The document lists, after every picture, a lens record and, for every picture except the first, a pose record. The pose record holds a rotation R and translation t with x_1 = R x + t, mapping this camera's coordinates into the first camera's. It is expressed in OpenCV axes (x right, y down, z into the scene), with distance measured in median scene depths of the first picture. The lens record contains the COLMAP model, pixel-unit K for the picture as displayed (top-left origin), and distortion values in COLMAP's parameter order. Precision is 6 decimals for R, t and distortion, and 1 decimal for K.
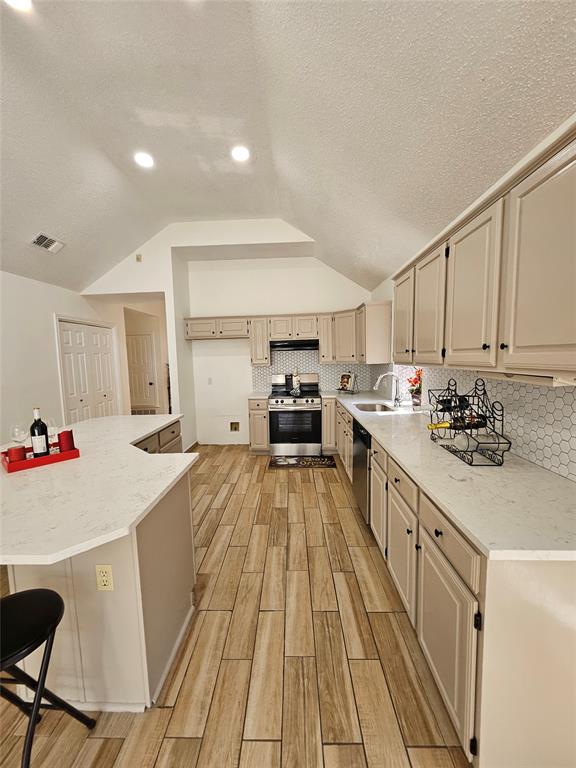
lens RADIAL K [[306.3, 0, 286.0], [0, 306.3, 384.6], [0, 0, 1]] dist [-0.010342, 0.000219]
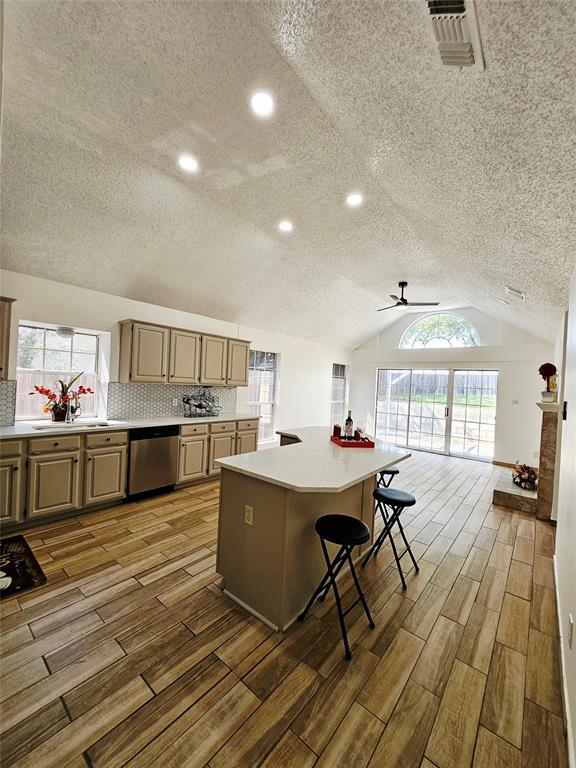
lens RADIAL K [[306.3, 0, 284.9], [0, 306.3, 385.1], [0, 0, 1]] dist [-0.010342, 0.000219]
pose [[-0.786719, -0.024464, 0.616826, -0.791581], [0.024354, 0.997206, 0.070613, -0.104017], [-0.616831, 0.070575, -0.783925, 1.287268]]
